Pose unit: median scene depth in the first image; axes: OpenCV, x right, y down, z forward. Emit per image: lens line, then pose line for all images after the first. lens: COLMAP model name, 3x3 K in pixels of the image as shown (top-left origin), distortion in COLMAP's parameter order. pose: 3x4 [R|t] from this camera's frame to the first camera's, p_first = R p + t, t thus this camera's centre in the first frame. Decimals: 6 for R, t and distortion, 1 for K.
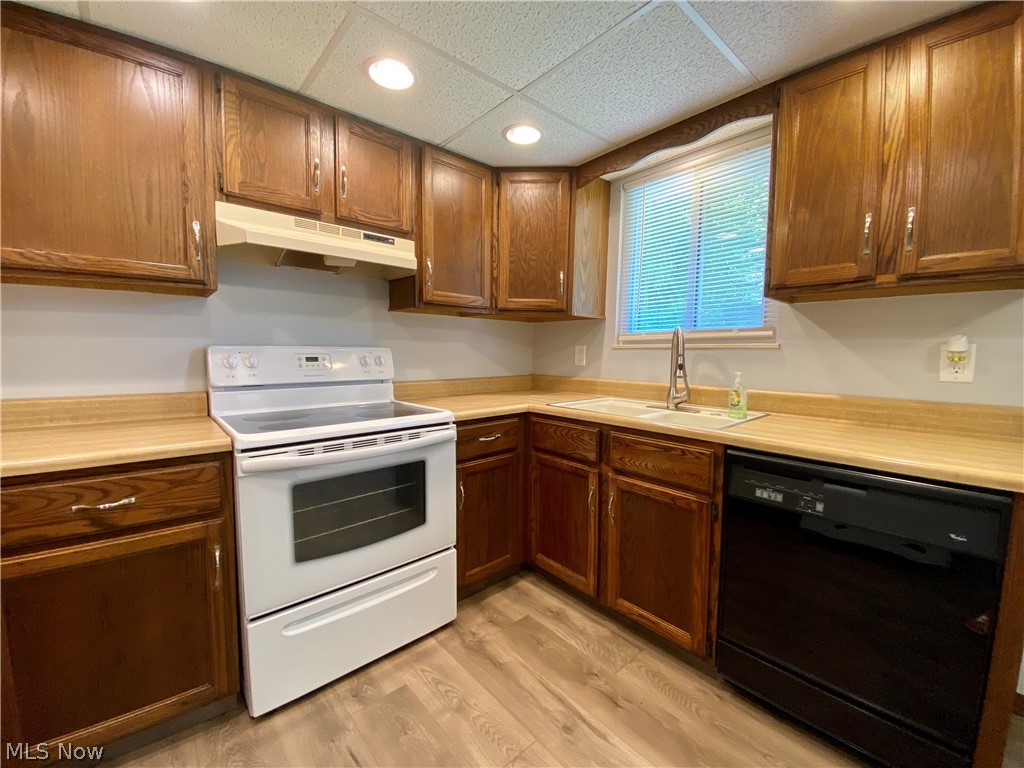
lens RADIAL K [[413.6, 0, 512.0], [0, 413.6, 384.0], [0, 0, 1]] dist [0.045598, -0.040699]
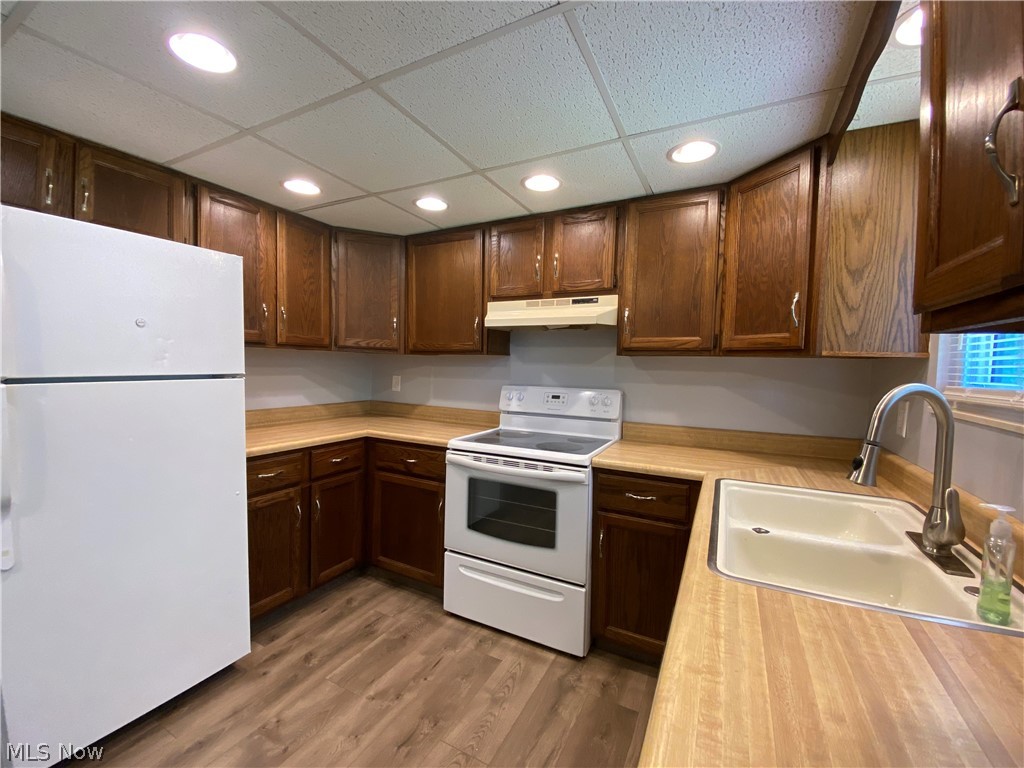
lens RADIAL K [[413.6, 0, 512.0], [0, 413.6, 384.0], [0, 0, 1]] dist [0.045598, -0.040699]
pose [[0.365453, 0.040469, -0.929950, 0.759605], [-0.091584, 0.995770, 0.007342, -0.107035], [0.926313, 0.082485, 0.367614, 0.416531]]
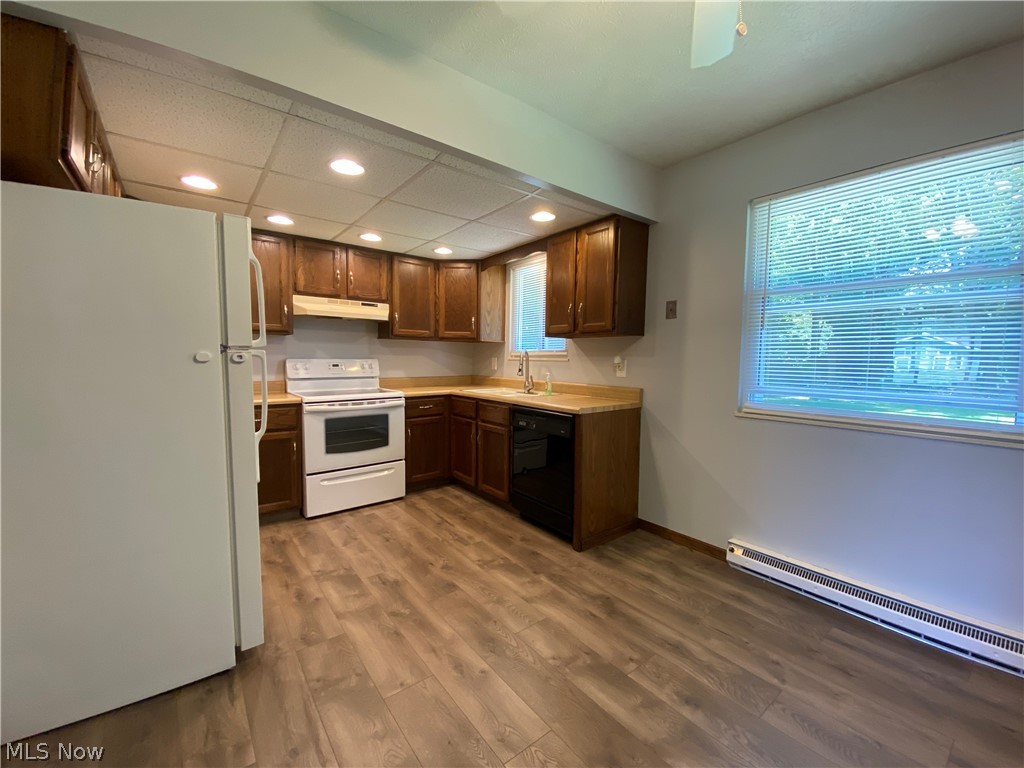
lens RADIAL K [[413.6, 0, 512.0], [0, 413.6, 384.0], [0, 0, 1]] dist [0.045598, -0.040699]
pose [[0.998297, 0.005437, -0.058082, 0.500511], [-0.006253, 0.999884, -0.013879, 0.053877], [0.057999, 0.014219, 0.998215, -0.977998]]
